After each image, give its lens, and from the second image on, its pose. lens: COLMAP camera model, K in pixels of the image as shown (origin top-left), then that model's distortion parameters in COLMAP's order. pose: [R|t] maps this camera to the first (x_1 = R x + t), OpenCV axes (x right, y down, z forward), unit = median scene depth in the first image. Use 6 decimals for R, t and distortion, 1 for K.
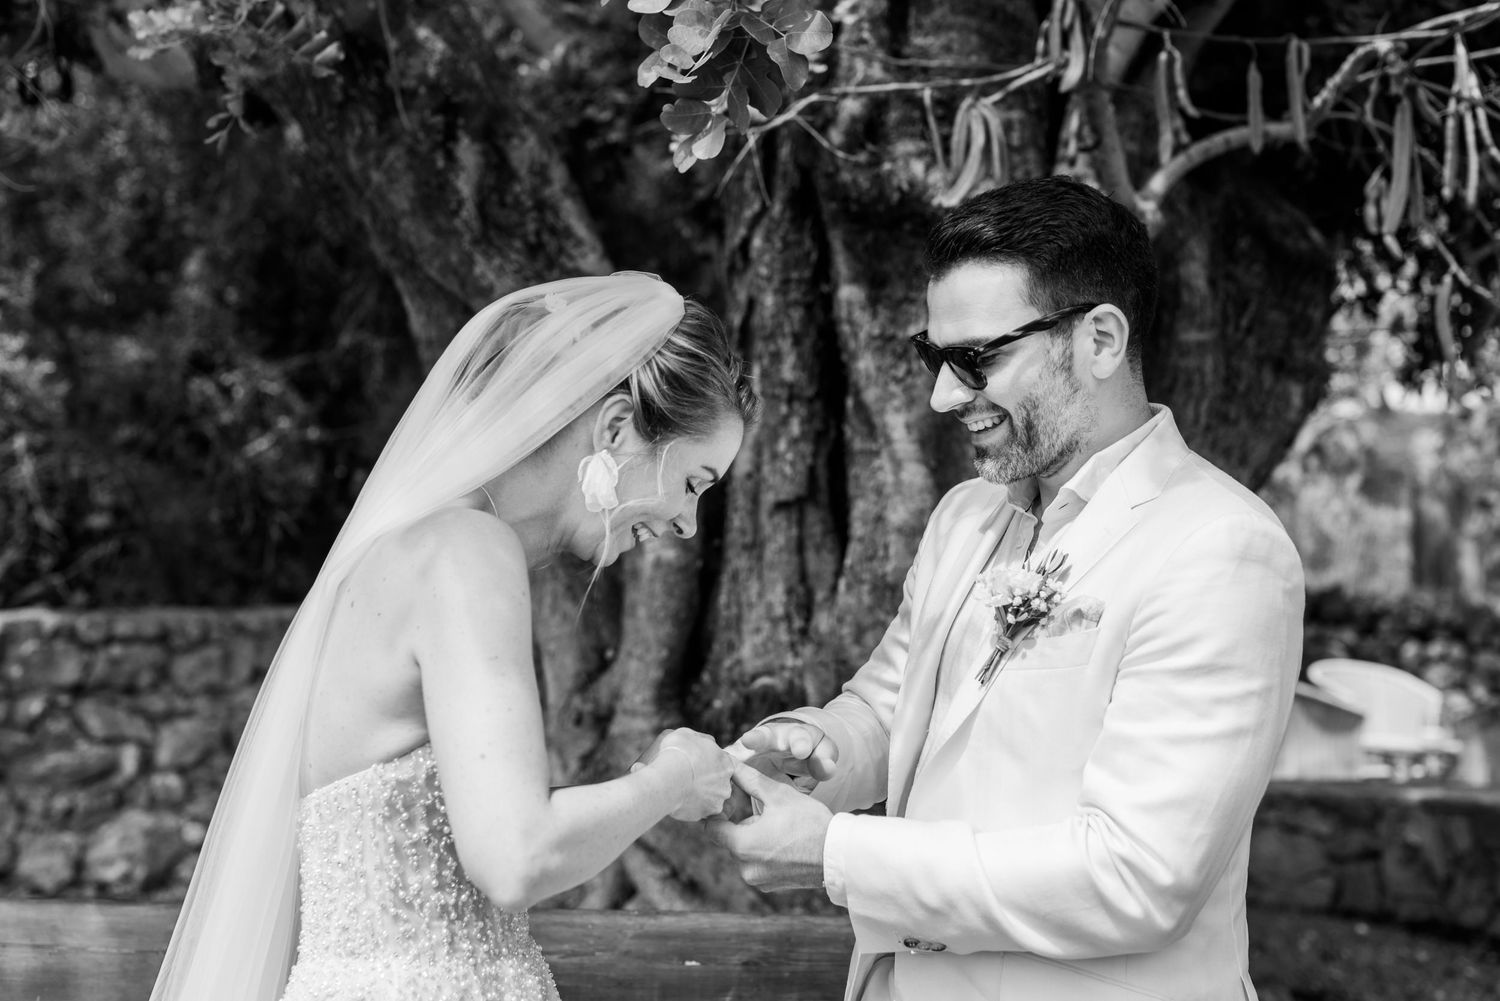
lens RADIAL K [[2120.5, 0, 738.6], [0, 2120.5, 497.0], [0, 0, 1]] dist [0.120926, -0.371665]
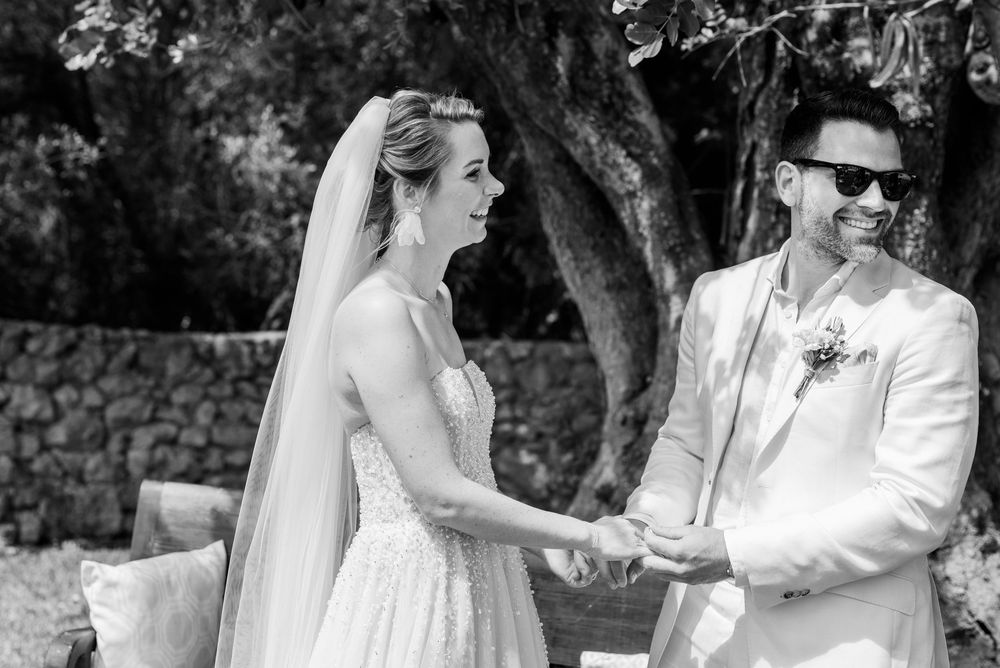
lens RADIAL K [[1626.3, 0, 362.4], [0, 1626.3, 308.9], [0, 0, 1]] dist [-0.014764, 0.052476]
pose [[0.958200, 0.049653, -0.281759, 0.069969], [-0.042706, 0.998614, 0.030747, -0.001818], [0.282896, -0.017429, 0.958992, -0.156079]]
